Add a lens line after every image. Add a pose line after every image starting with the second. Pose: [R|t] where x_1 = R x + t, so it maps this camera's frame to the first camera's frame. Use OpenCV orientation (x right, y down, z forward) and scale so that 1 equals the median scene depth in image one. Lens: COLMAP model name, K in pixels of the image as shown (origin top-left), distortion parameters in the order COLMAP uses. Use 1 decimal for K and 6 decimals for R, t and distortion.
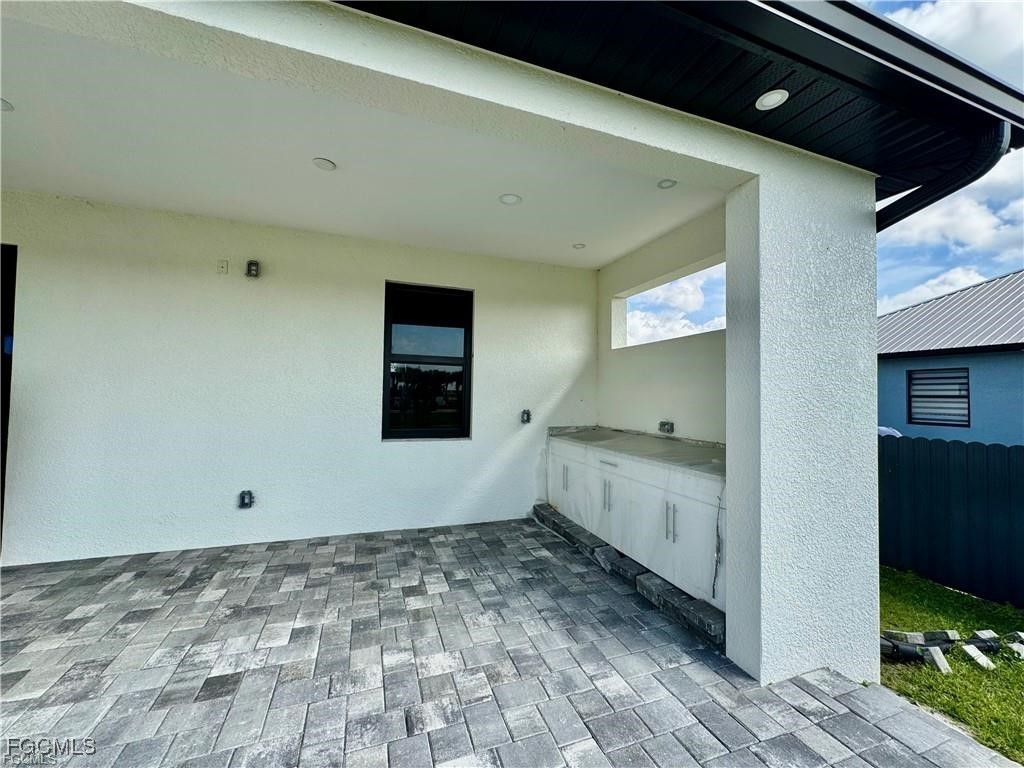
lens RADIAL K [[406.8, 0, 513.3], [0, 406.8, 385.1], [0, 0, 1]] dist [-0.002892, -0.000123]
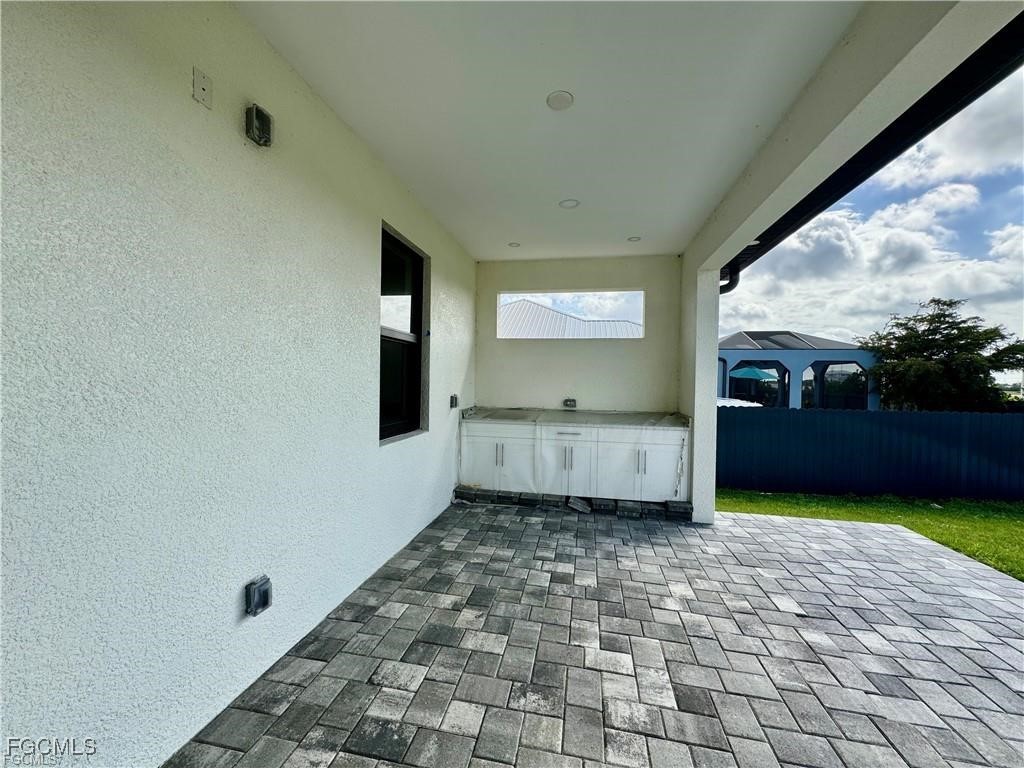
lens RADIAL K [[406.8, 0, 513.3], [0, 406.8, 385.1], [0, 0, 1]] dist [-0.002892, -0.000123]
pose [[0.508339, -0.020219, 0.860920, -1.005787], [-0.032003, 0.998590, 0.042348, -0.009546], [-0.860562, -0.049079, 0.506976, 0.532849]]
